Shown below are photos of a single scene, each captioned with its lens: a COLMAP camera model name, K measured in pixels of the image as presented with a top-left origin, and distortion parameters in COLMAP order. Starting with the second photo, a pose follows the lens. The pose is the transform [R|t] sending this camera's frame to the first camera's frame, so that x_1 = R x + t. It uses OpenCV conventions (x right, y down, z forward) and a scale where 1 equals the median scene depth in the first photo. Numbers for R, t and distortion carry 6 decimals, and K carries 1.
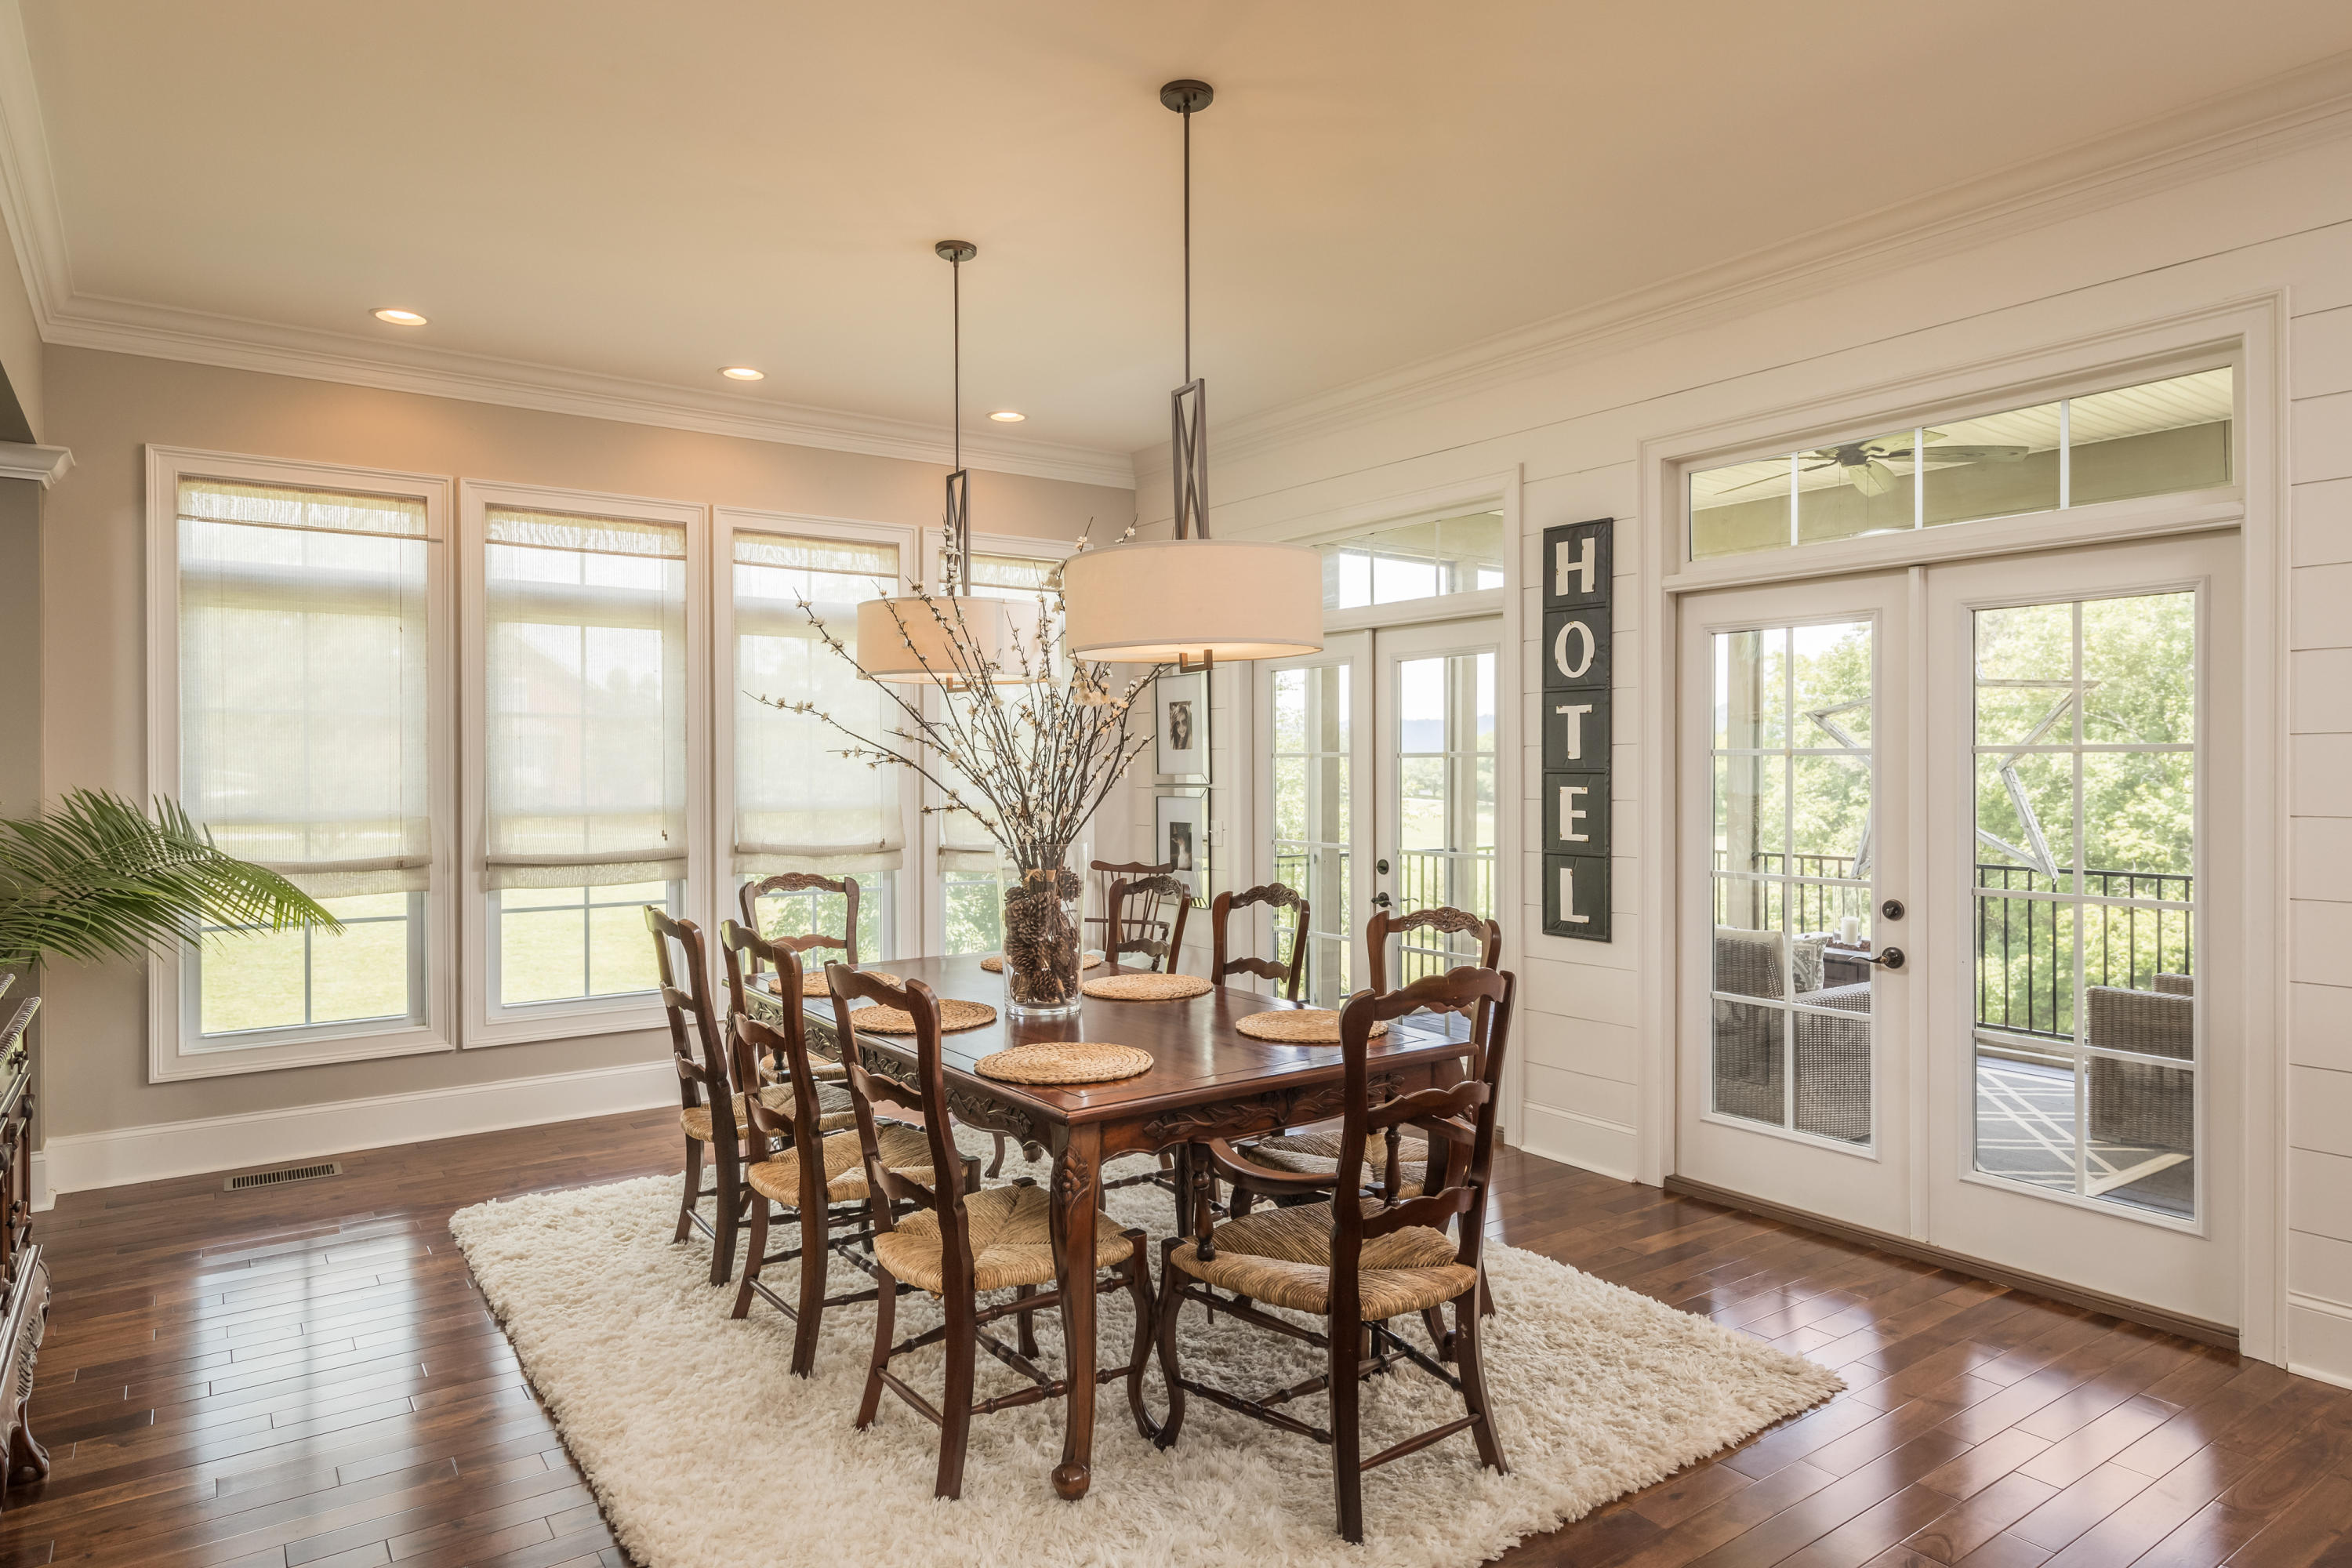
lens RADIAL K [[1397.8, 0, 1176.8], [0, 1397.8, 781.2], [0, 0, 1]] dist [0.006898, -0.000124]
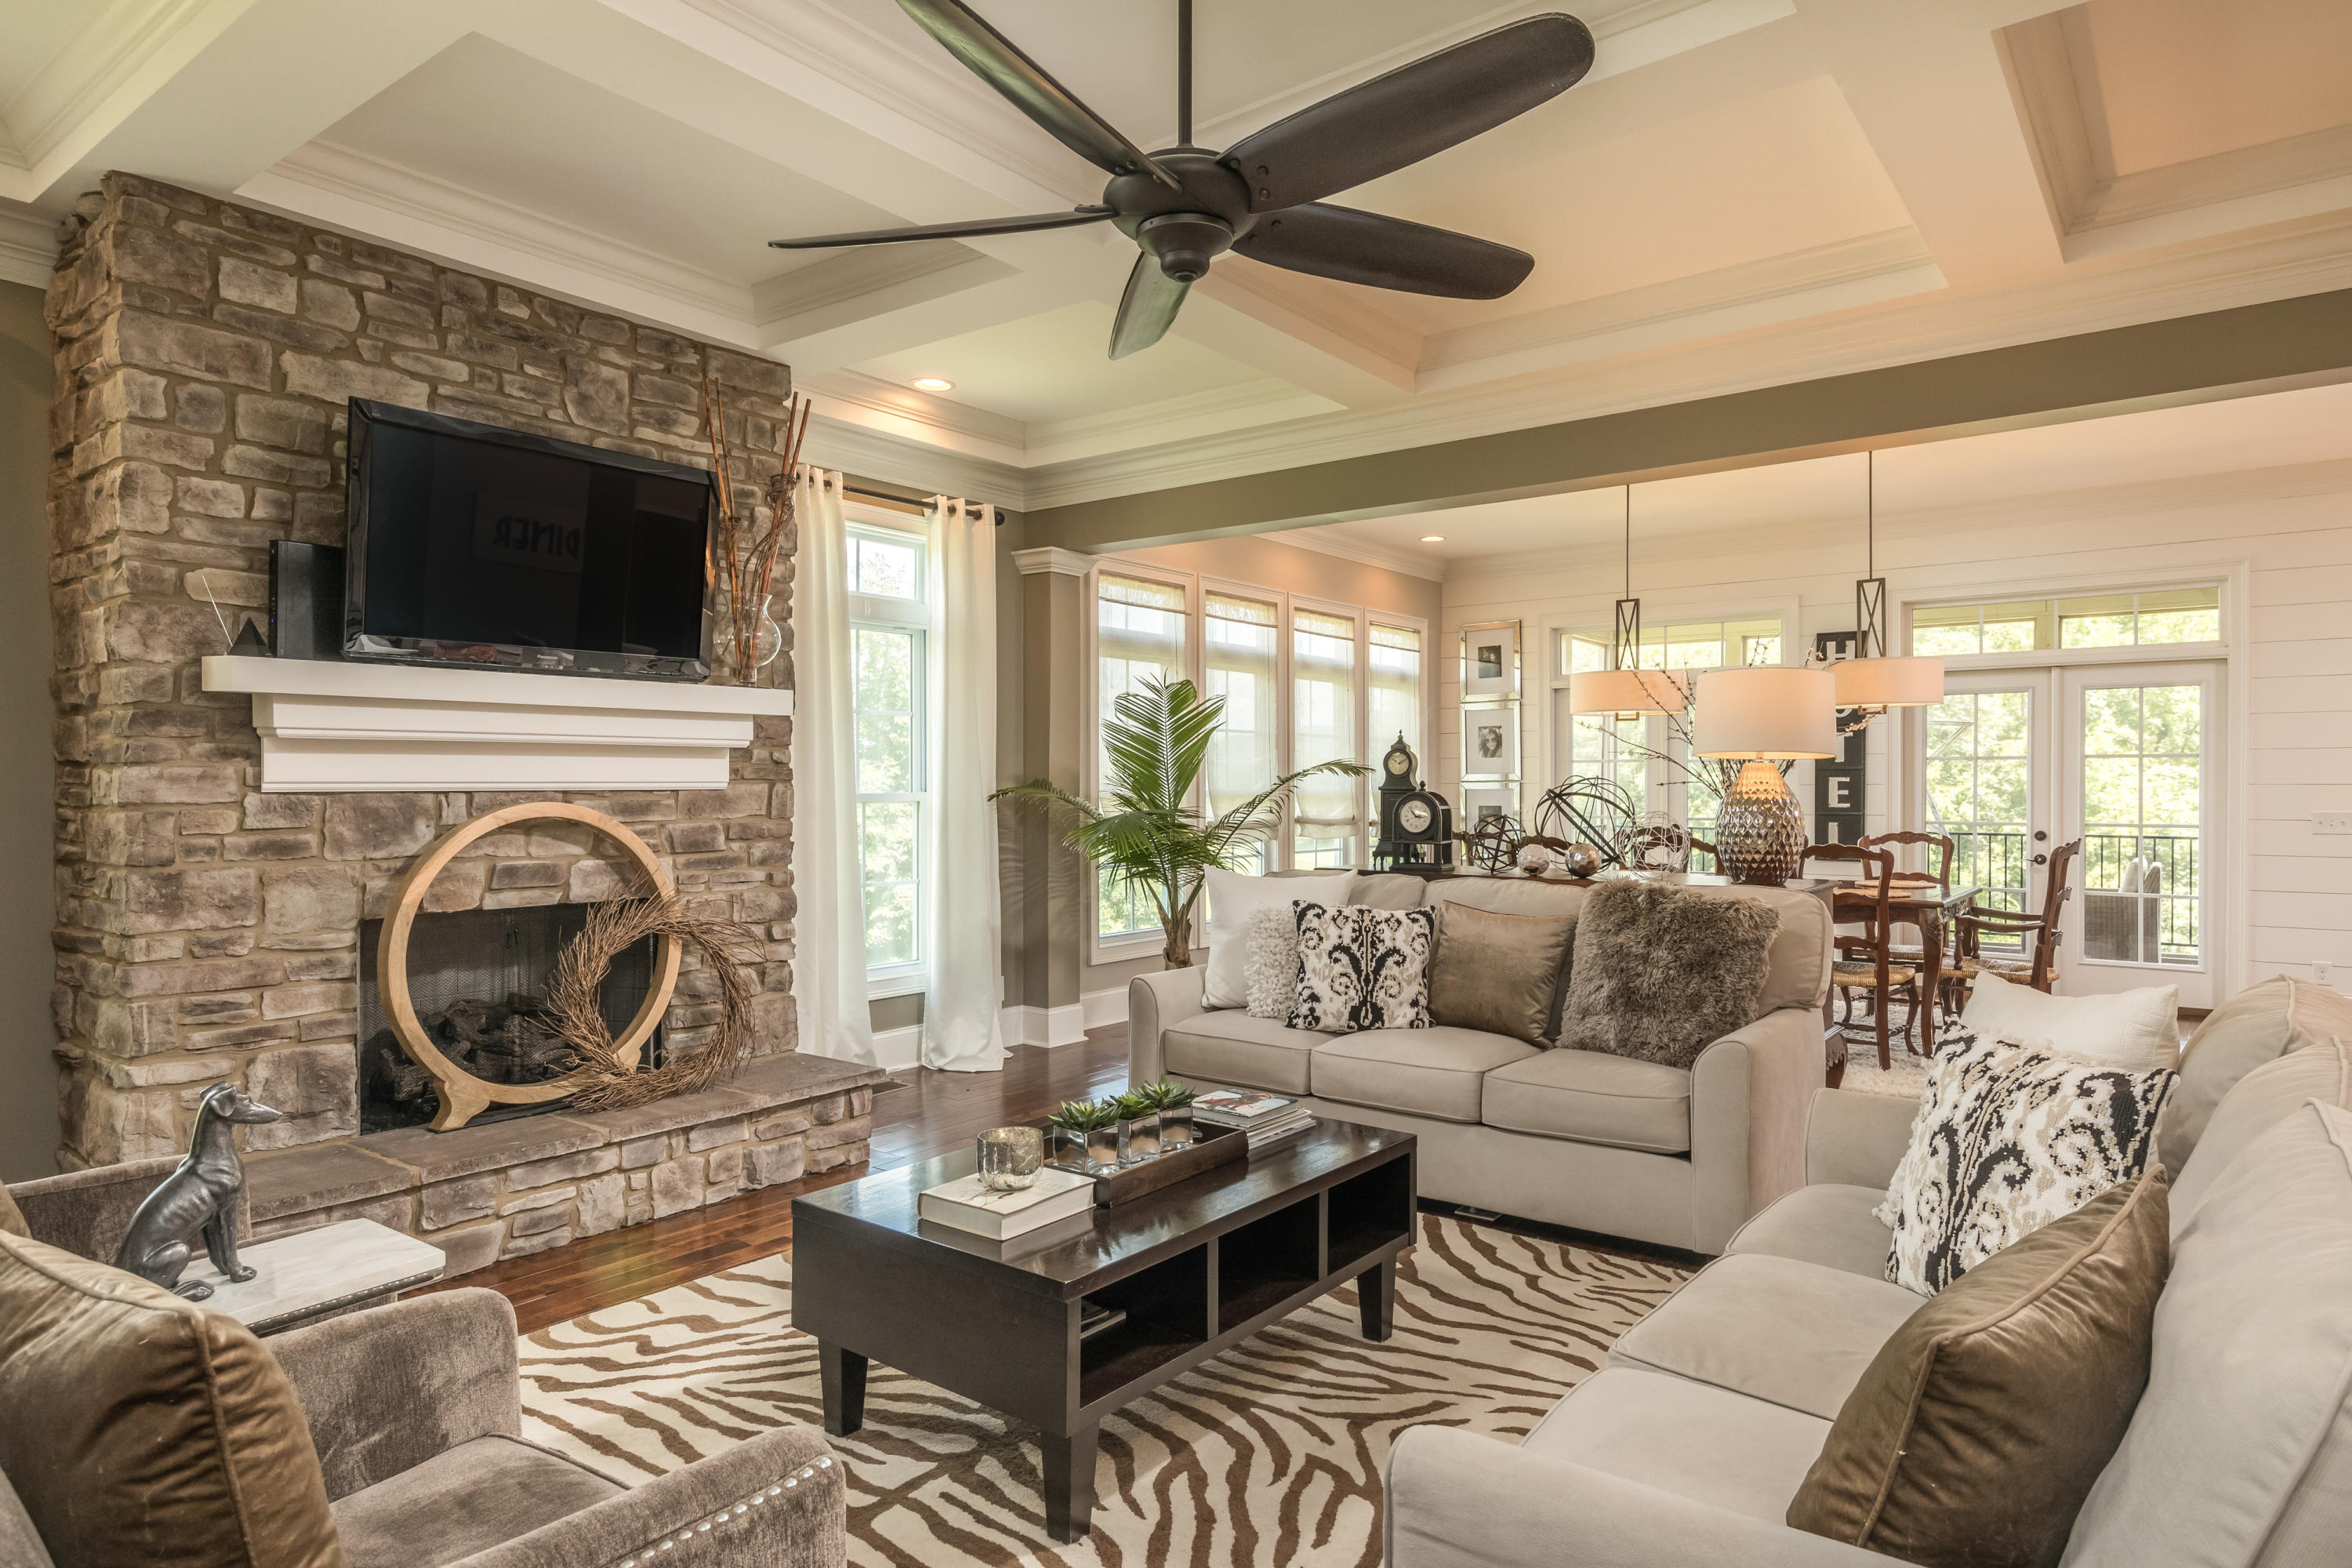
lens RADIAL K [[1397.8, 0, 1169.2], [0, 1397.8, 792.2], [0, 0, 1]] dist [0.006898, -0.000124]
pose [[0.952990, -0.000847, 0.303002, -1.083984], [0.002434, 0.999985, -0.004860, 0.029588], [-0.302993, 0.005369, 0.952978, -0.460339]]
